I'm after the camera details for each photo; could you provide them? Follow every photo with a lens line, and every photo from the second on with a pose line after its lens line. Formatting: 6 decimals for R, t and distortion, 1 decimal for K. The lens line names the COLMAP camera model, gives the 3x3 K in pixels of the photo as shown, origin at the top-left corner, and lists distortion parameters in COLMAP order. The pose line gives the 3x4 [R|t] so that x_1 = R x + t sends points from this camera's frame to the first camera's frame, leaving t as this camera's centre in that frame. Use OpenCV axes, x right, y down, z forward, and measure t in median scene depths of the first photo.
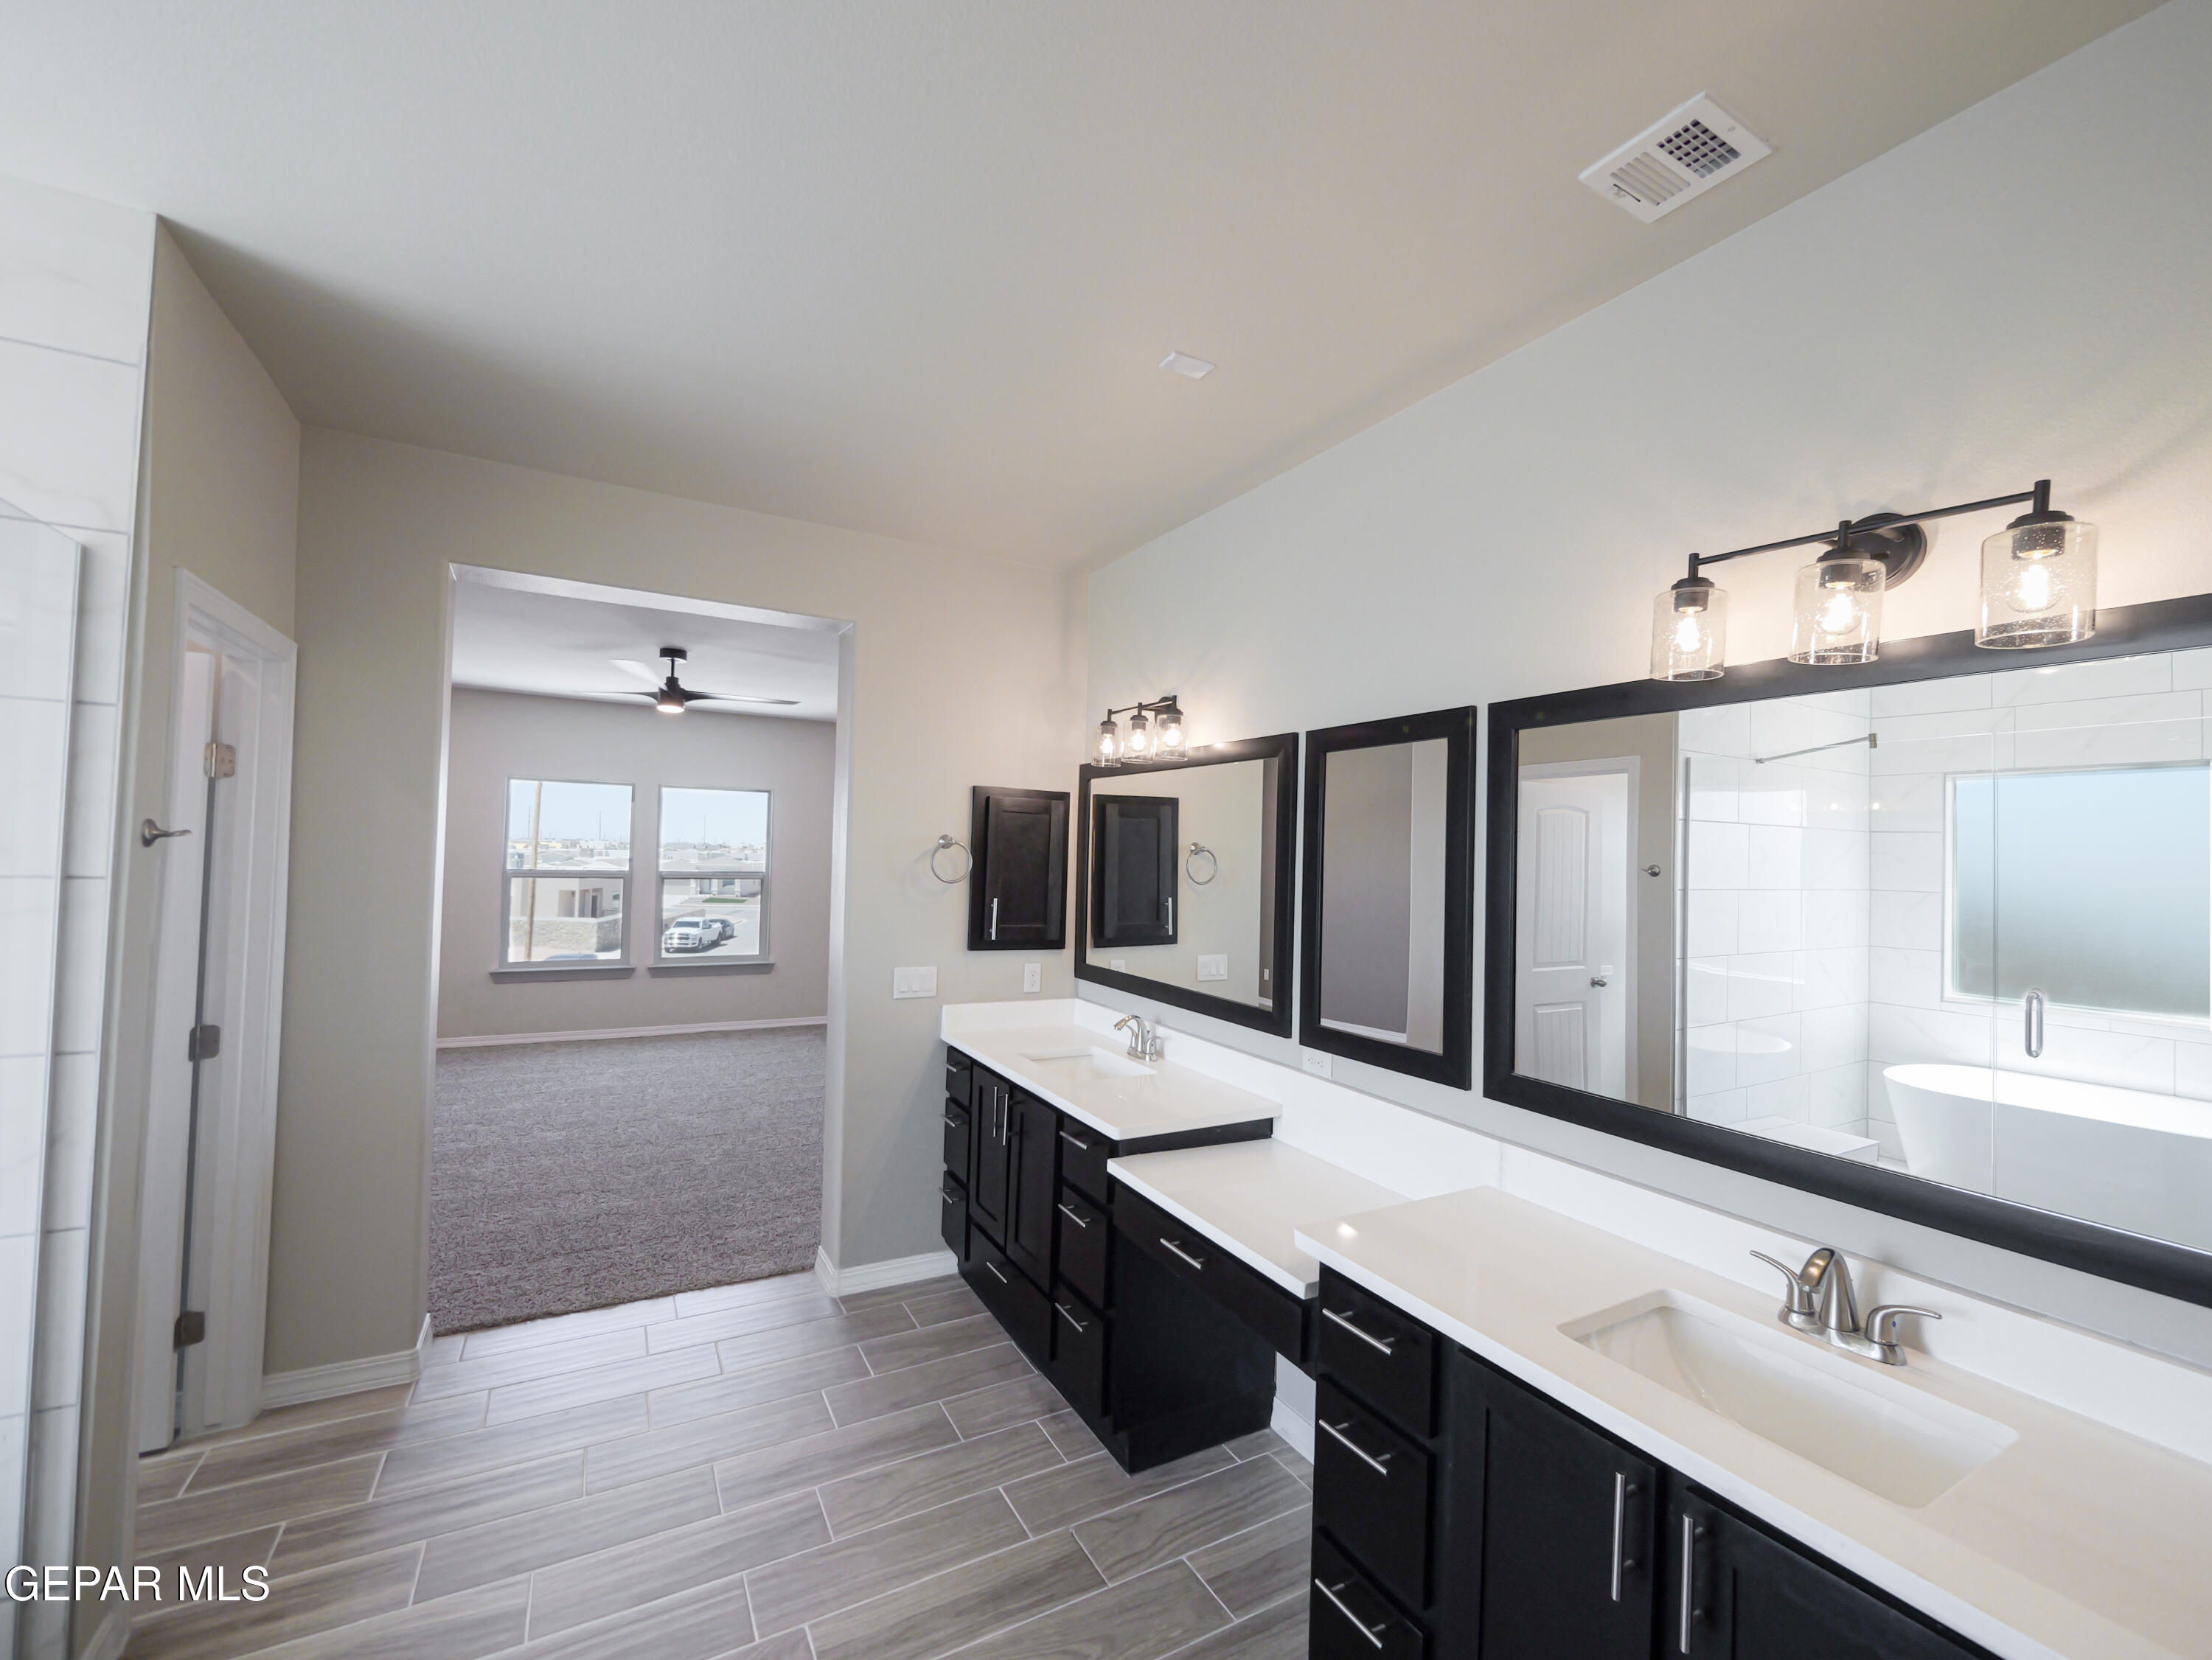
lens RADIAL K [[898.5, 0, 1106.0], [0, 898.5, 830.0], [0, 0, 1]] dist [-0.000043, -0.000007]
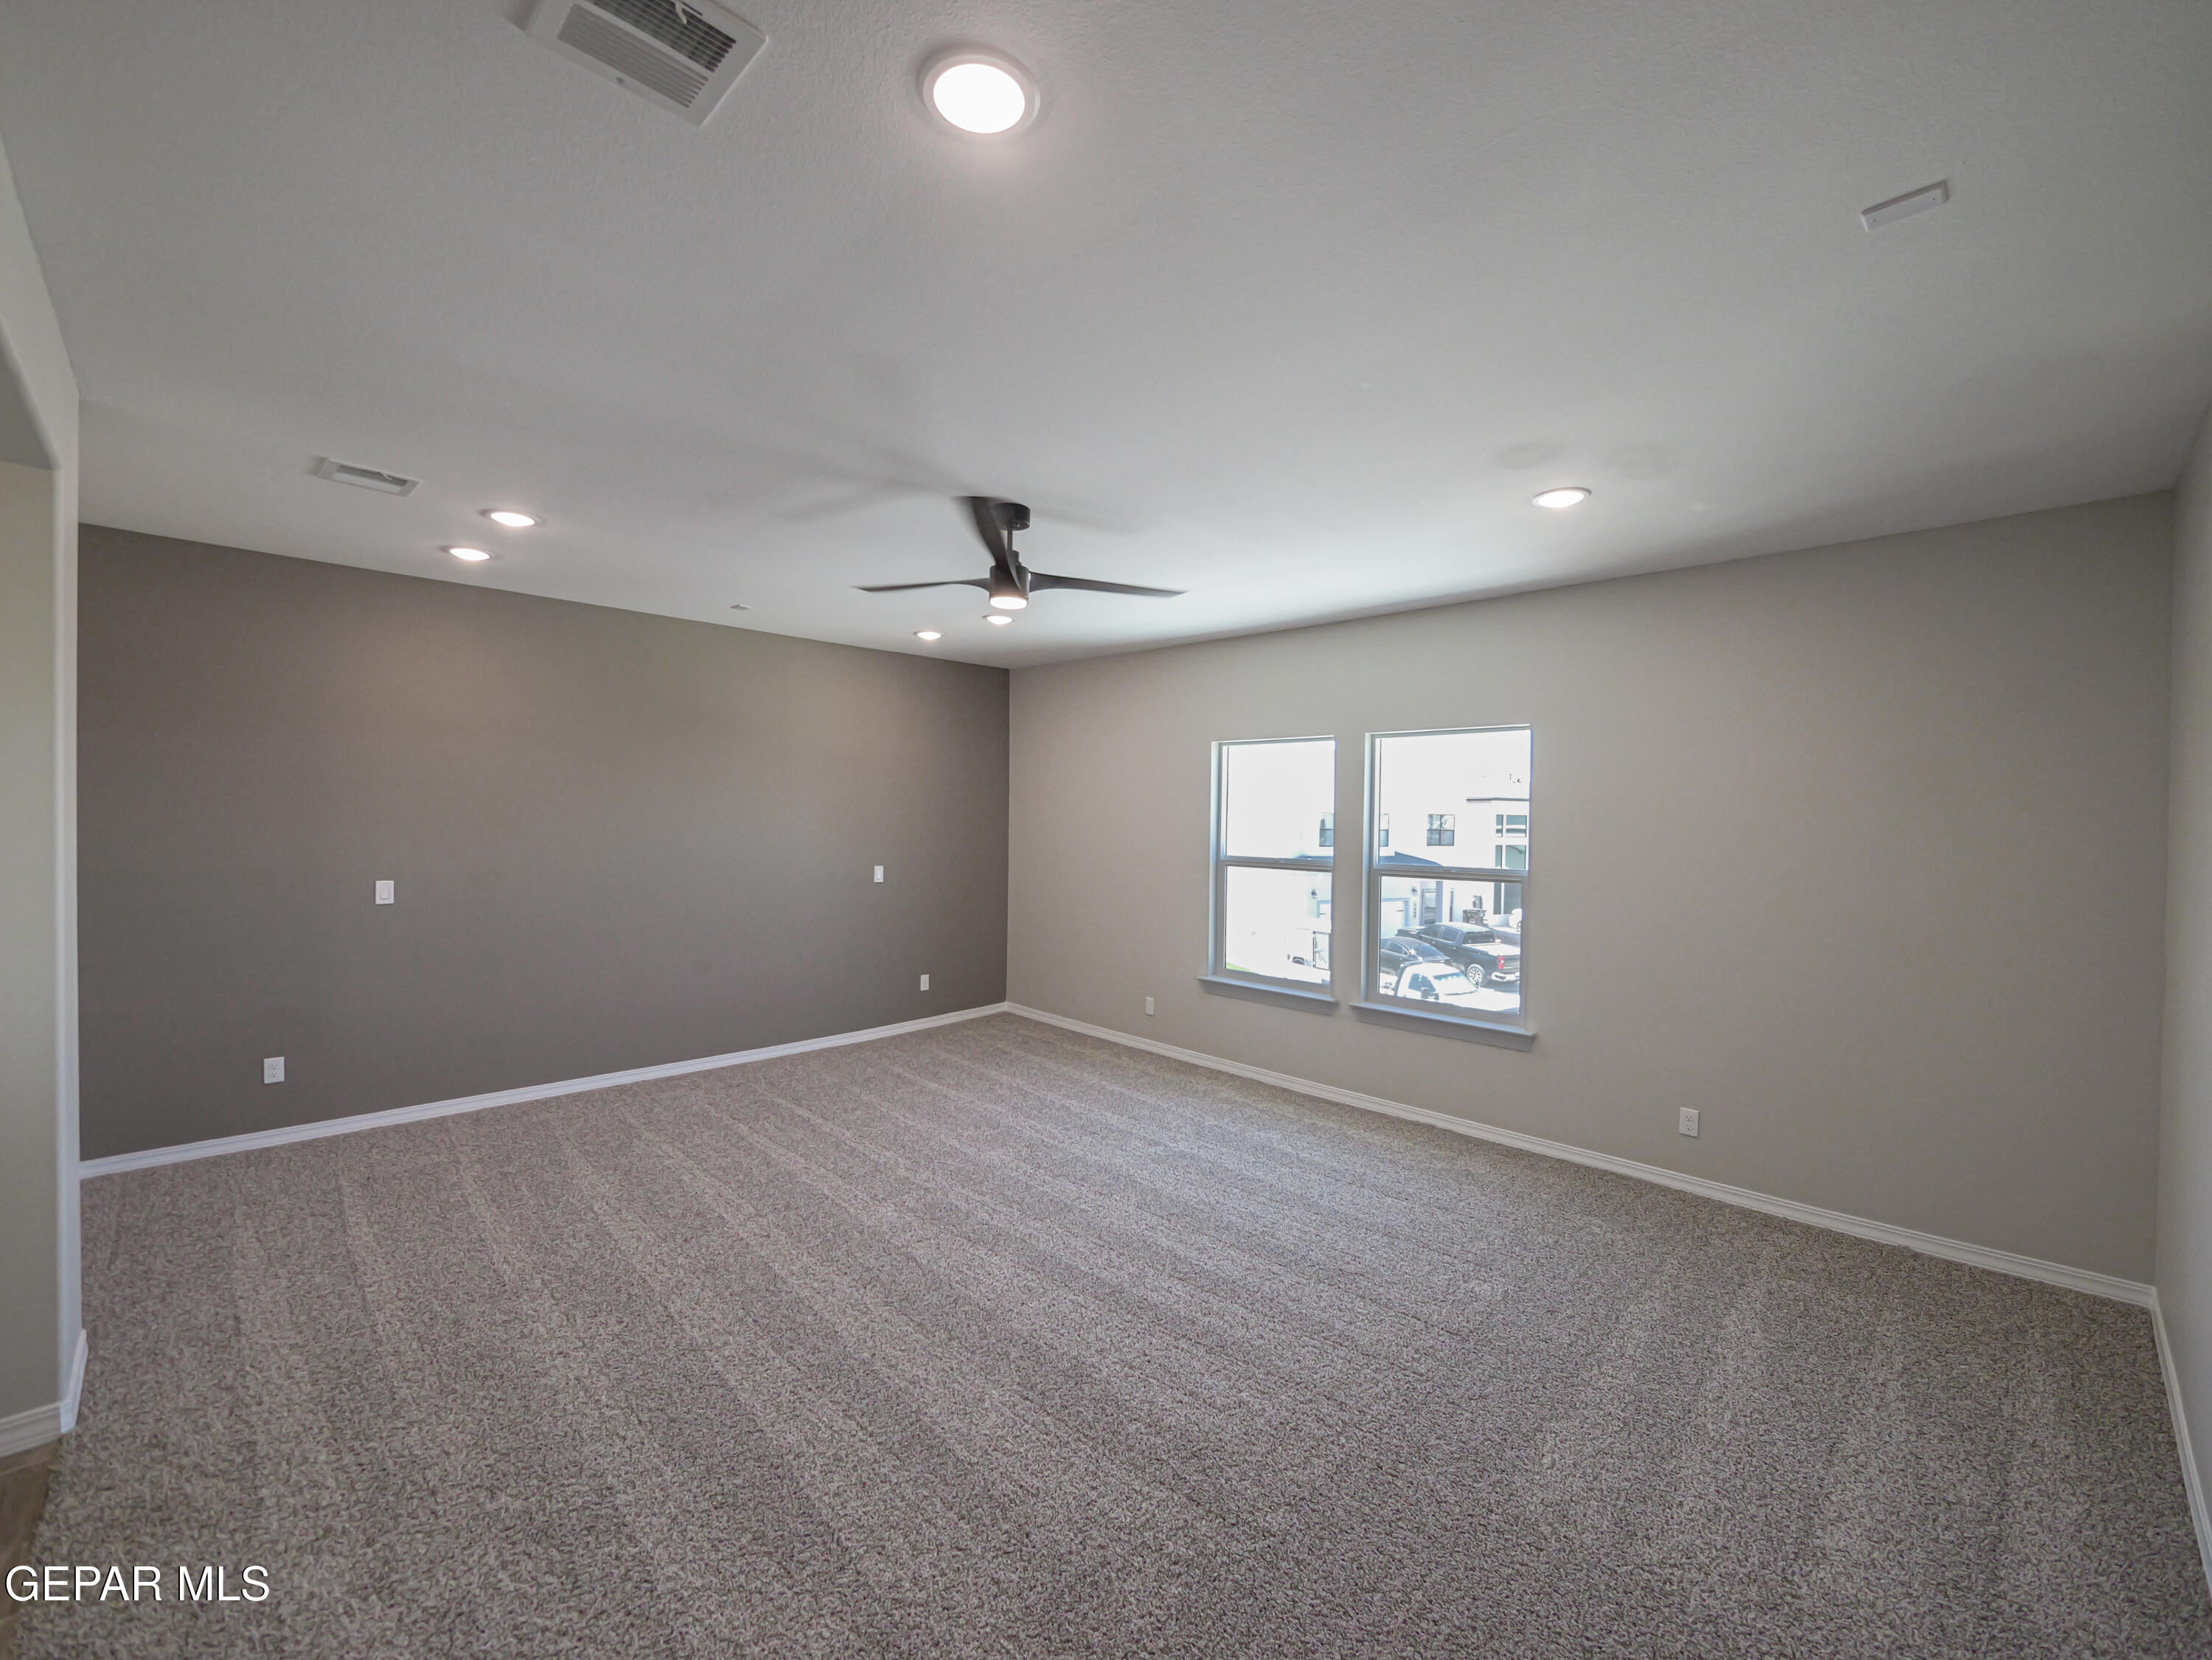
lens RADIAL K [[893.3, 0, 1106.0], [0, 893.3, 830.0], [0, 0, 1]] dist [0.000527, 0.000044]
pose [[0.241791, -0.020565, -0.970111, 0.106528], [0.032476, 0.999387, -0.013092, 0.026013], [0.969785, -0.028340, 0.242310, 0.699286]]
